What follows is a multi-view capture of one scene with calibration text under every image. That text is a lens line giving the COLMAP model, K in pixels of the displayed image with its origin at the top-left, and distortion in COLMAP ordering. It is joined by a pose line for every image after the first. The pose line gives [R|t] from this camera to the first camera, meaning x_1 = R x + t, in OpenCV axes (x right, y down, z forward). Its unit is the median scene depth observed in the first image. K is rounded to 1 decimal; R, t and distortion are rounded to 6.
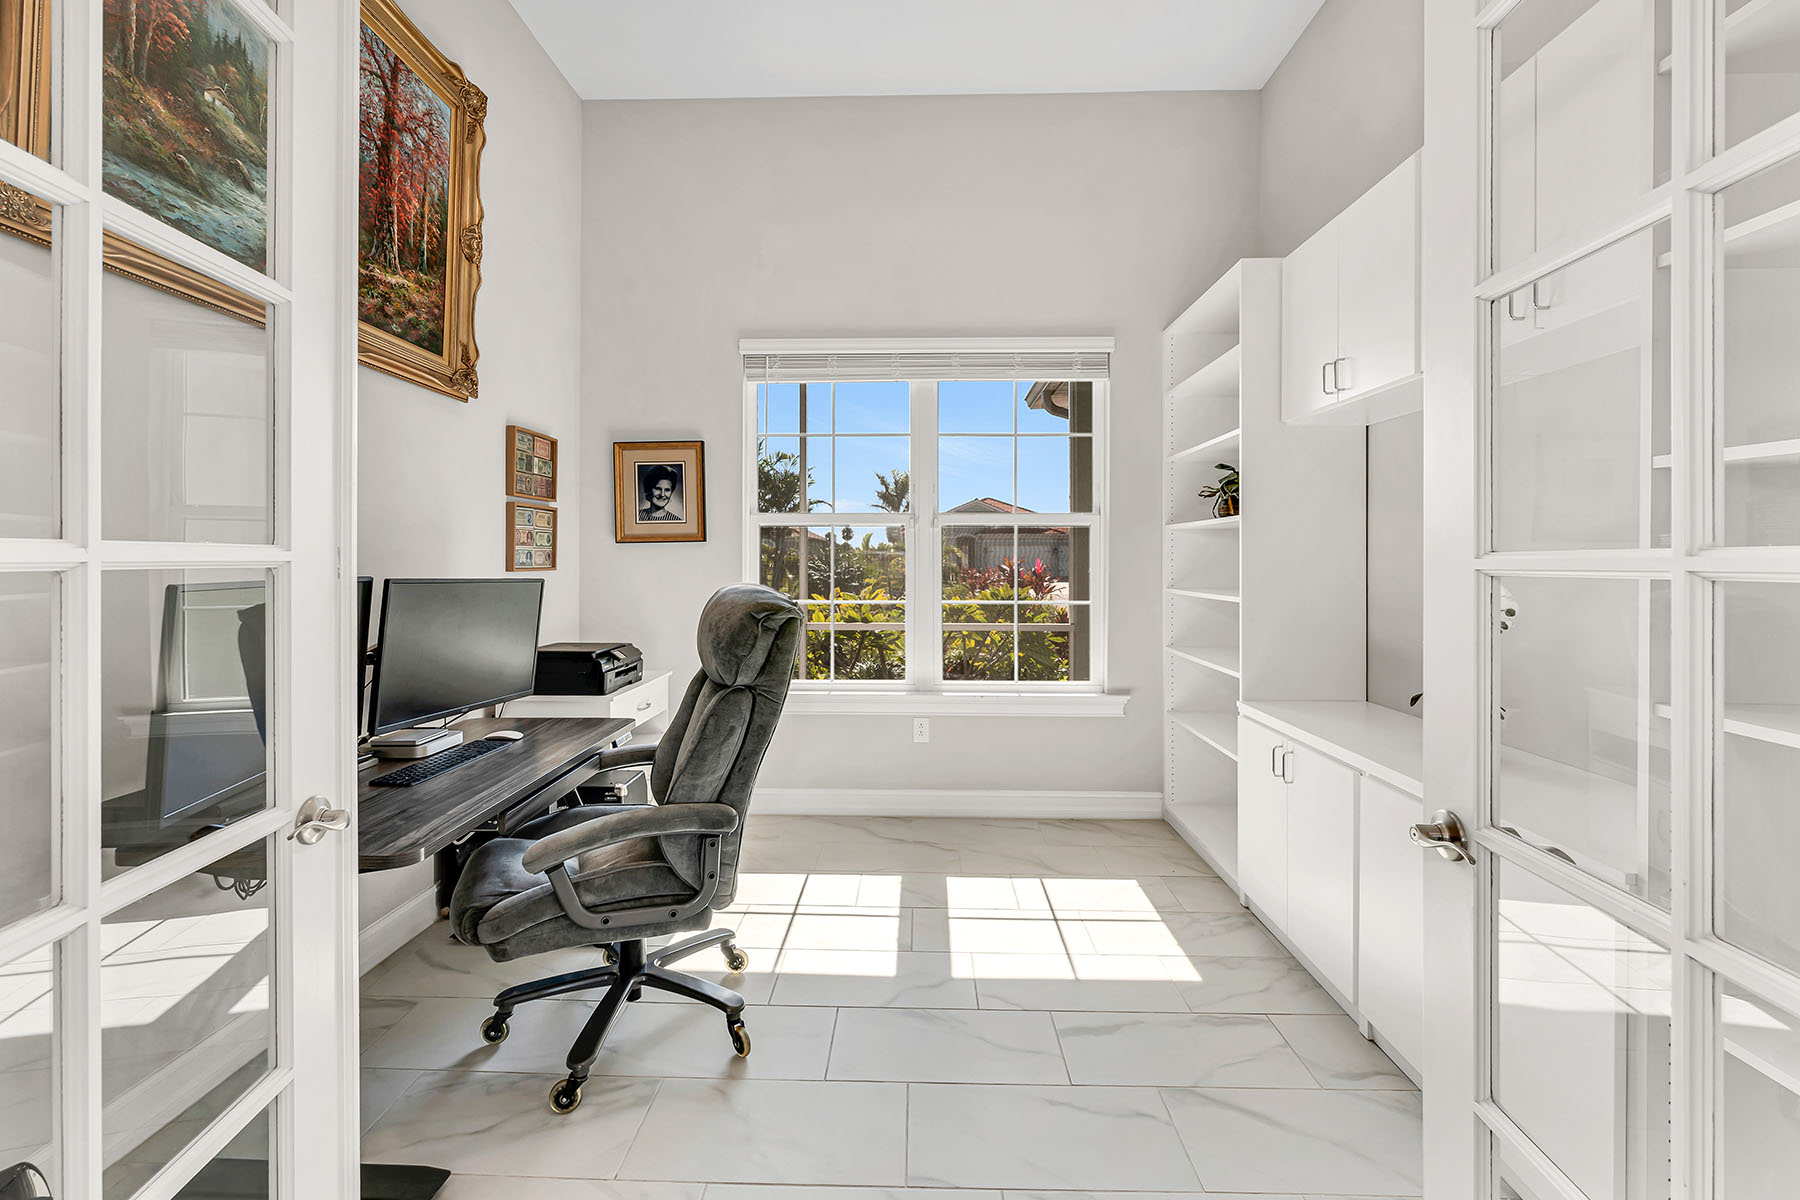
lens RADIAL K [[728.4, 0, 947.9], [0, 728.4, 550.9], [0, 0, 1]] dist [-0.002145, -0.000645]
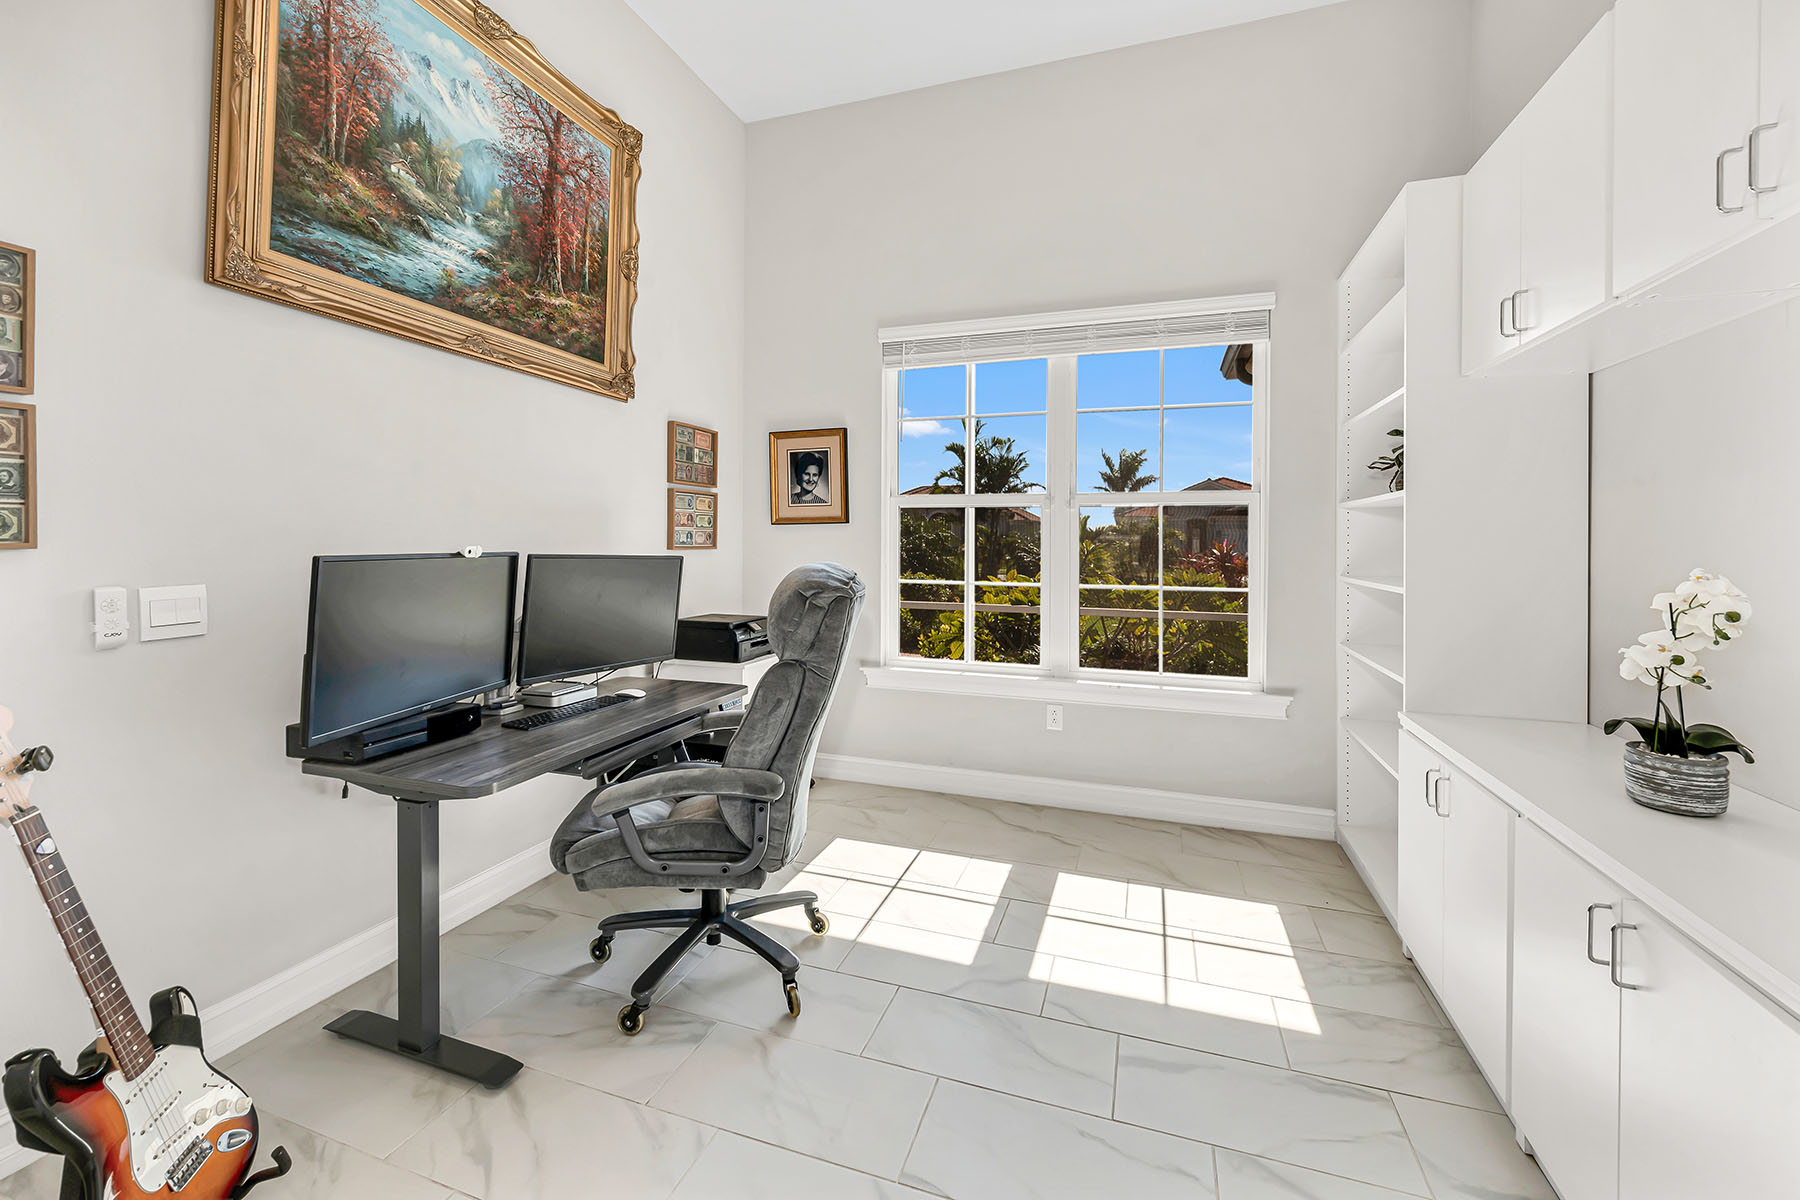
lens RADIAL K [[728.4, 0, 954.9], [0, 728.4, 534.7], [0, 0, 1]] dist [-0.002145, -0.000645]
pose [[0.954701, 0.002456, -0.297556, 0.188918], [-0.001894, 0.999996, 0.002177, 0.002053], [0.297560, -0.001515, 0.954702, 0.057183]]
